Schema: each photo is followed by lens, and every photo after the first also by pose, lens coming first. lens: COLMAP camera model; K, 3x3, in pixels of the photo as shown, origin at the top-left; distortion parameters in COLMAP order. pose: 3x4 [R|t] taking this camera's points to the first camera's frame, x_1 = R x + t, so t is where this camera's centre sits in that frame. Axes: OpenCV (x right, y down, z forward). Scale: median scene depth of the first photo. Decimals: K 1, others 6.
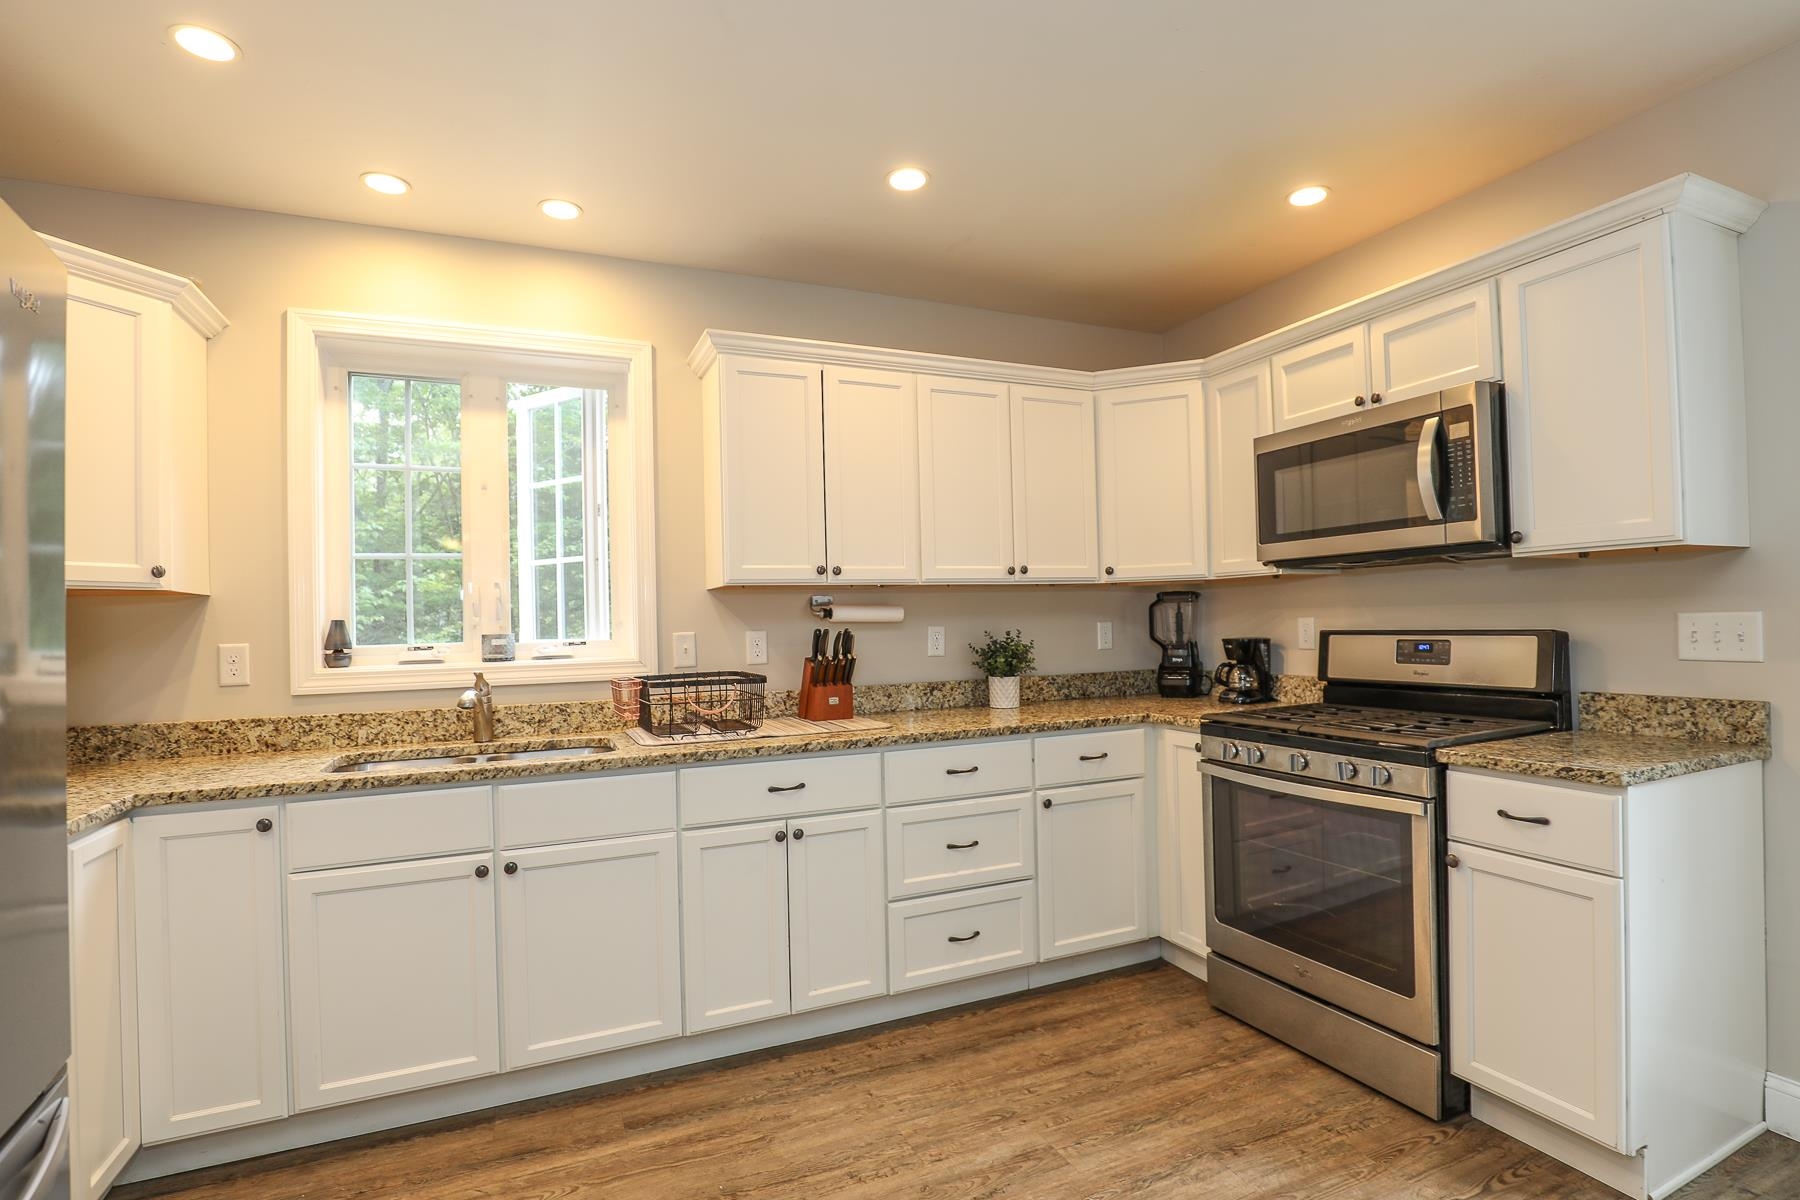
lens RADIAL K [[870.5, 0, 905.7], [0, 870.5, 610.6], [0, 0, 1]] dist [-0.032278, 0.005911]
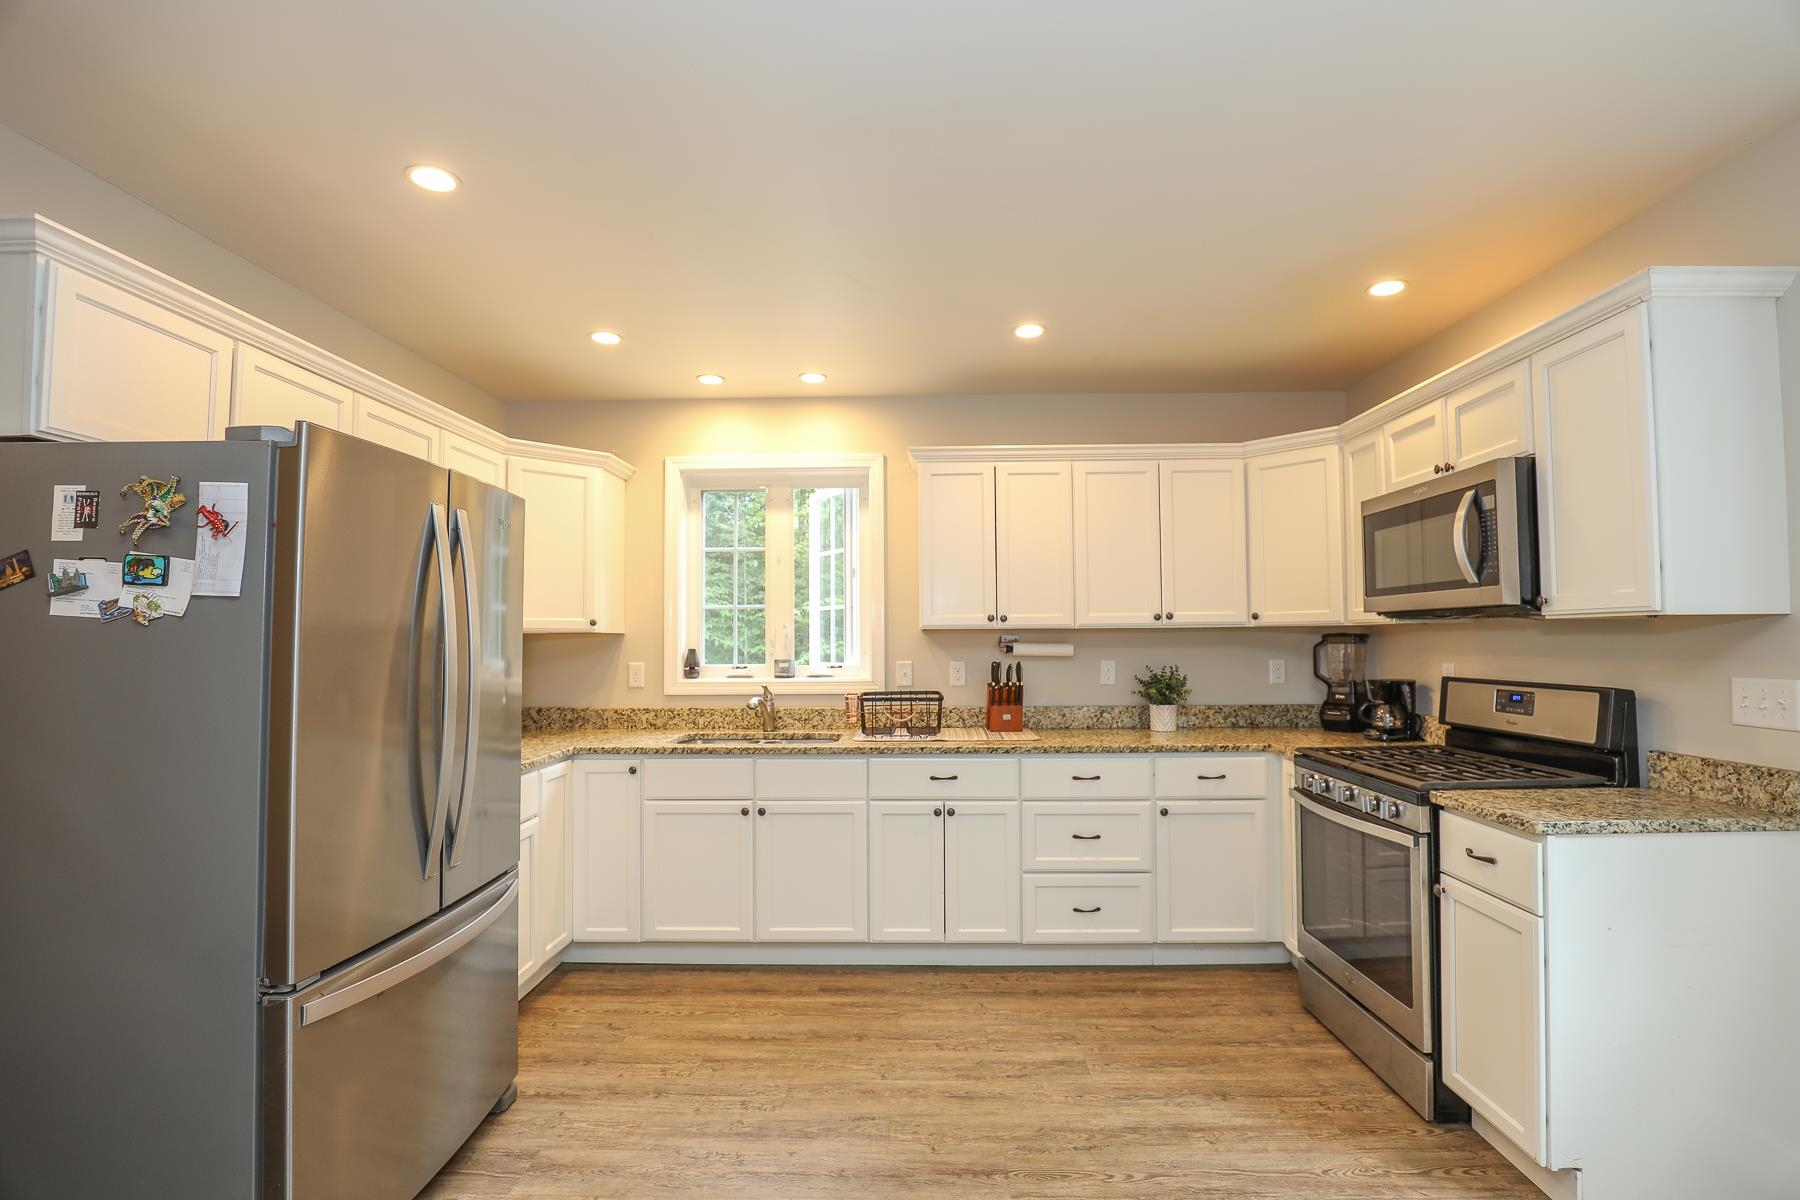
lens RADIAL K [[831.5, 0, 905.9], [0, 831.5, 608.6], [0, 0, 1]] dist [-0.027489, 0.001279]
pose [[0.902945, 0.001914, -0.429752, 0.370103], [-0.009237, 0.999846, -0.014954, -0.045570], [0.429657, 0.017472, 0.902823, -0.226016]]
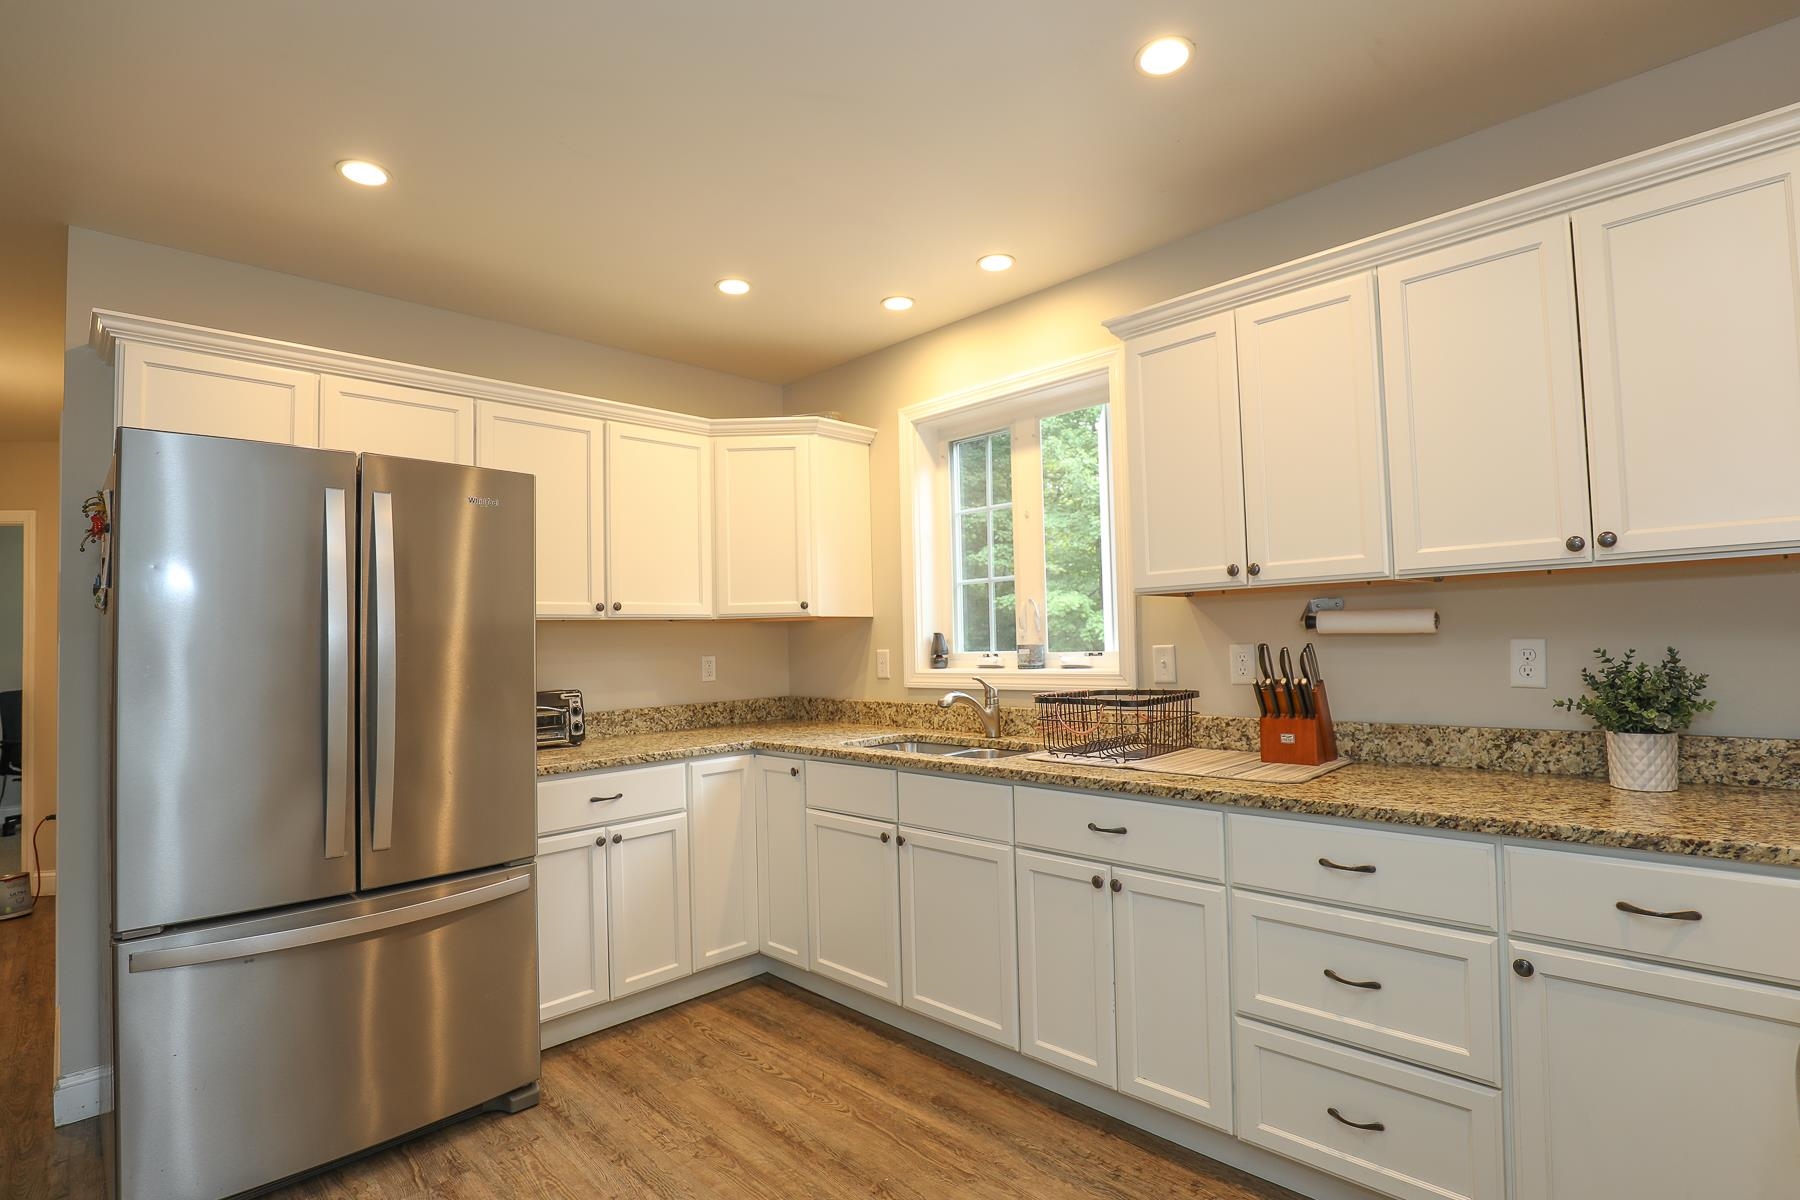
lens RADIAL K [[864.0, 0, 904.5], [0, 864.0, 608.6], [0, 0, 1]] dist [-0.029073, 0.000161]
pose [[0.359546, -0.021105, -0.932889, 0.586331], [0.028571, 0.999524, -0.011601, -0.012466], [0.932690, -0.022483, 0.359978, 0.491553]]
